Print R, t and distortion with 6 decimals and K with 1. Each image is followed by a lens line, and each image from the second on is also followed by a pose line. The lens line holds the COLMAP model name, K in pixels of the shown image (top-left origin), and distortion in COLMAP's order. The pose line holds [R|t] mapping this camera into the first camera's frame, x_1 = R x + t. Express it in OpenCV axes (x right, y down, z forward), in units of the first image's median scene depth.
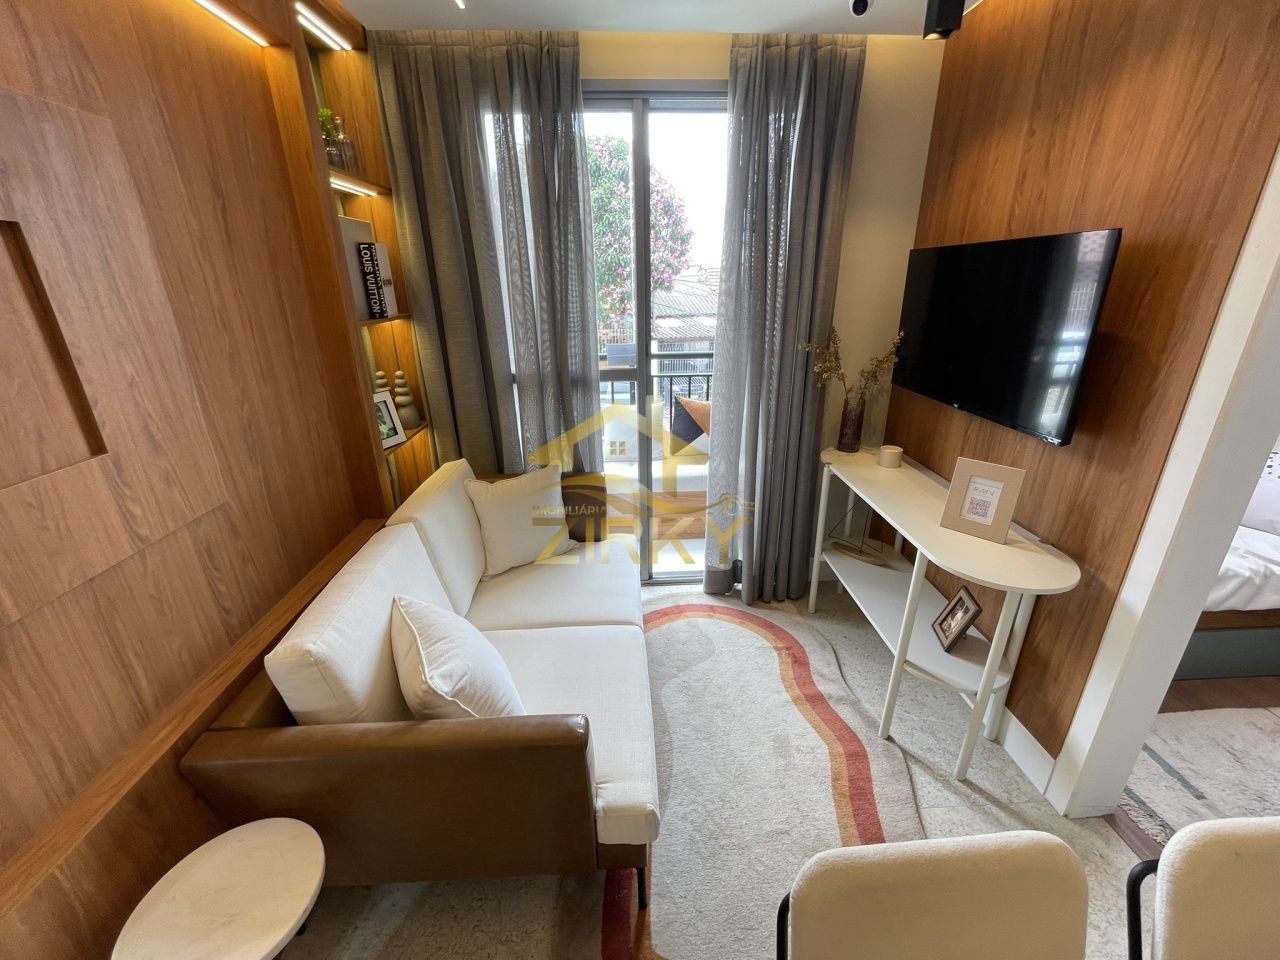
lens RADIAL K [[520.1, 0, 640.6], [0, 520.1, 475.8], [0, 0, 1]] dist [-0.000983, -0.000562]
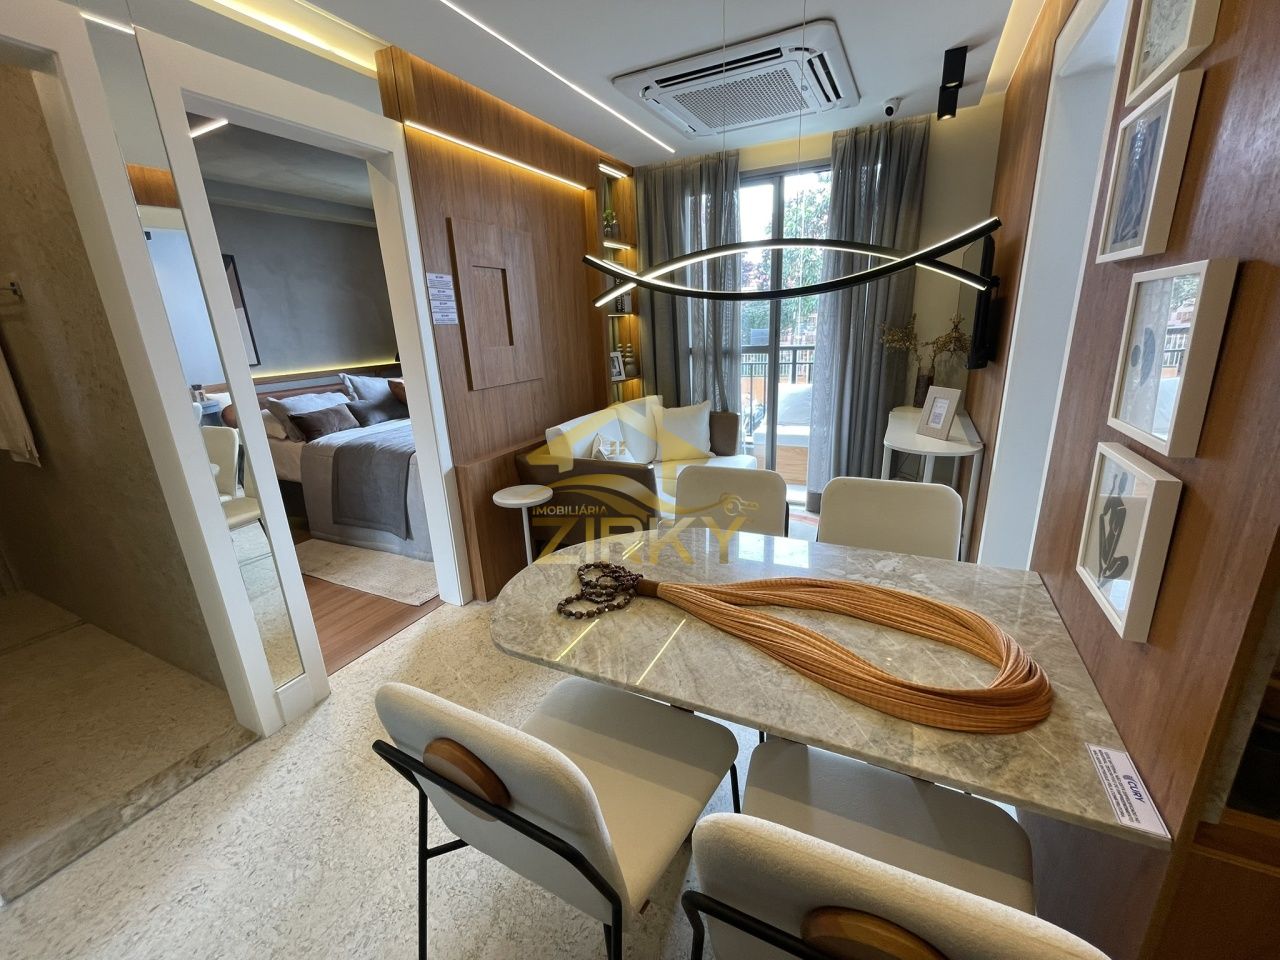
lens RADIAL K [[520.1, 0, 640.6], [0, 520.1, 475.8], [0, 0, 1]] dist [-0.000983, -0.000562]
pose [[0.875748, 0.116149, -0.468589, 0.517532], [-0.142657, 0.989542, -0.021335, 0.314616], [0.461210, 0.085531, 0.883159, -0.584825]]
